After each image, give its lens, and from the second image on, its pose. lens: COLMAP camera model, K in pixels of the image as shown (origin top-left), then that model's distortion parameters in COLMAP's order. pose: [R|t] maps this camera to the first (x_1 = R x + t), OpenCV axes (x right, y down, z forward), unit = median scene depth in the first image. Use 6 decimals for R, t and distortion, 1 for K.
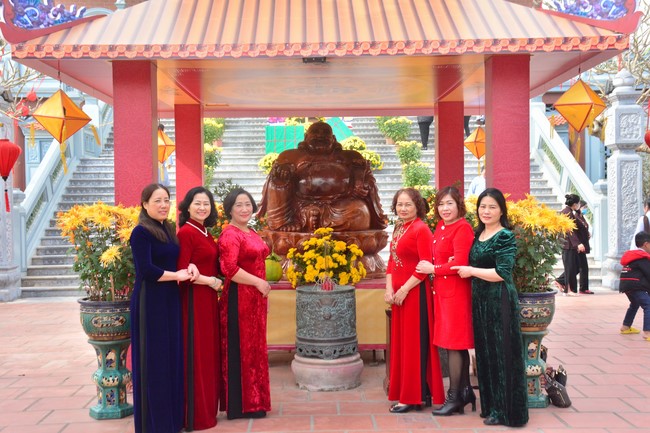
lens RADIAL K [[781.3, 0, 325.5], [0, 781.3, 228.4], [0, 0, 1]] dist [0.025495, 0.377236]
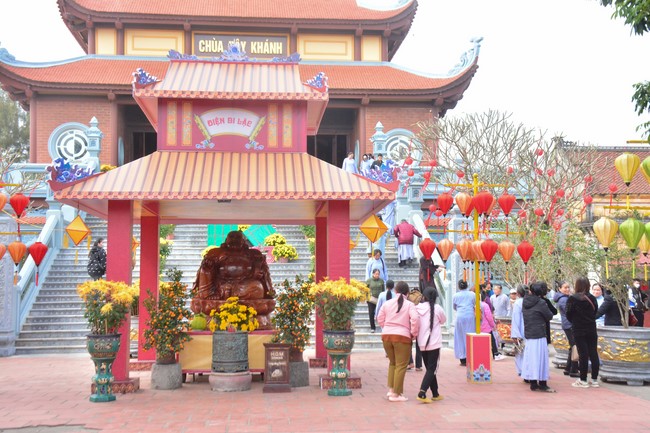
lens RADIAL K [[781.3, 0, 325.5], [0, 781.3, 228.4], [0, 0, 1]] dist [0.025495, 0.377236]
pose [[0.998224, 0.013475, 0.058022, 0.093086], [-0.007016, 0.993895, -0.110110, 0.034880], [-0.059152, 0.109508, 0.992224, -0.639086]]
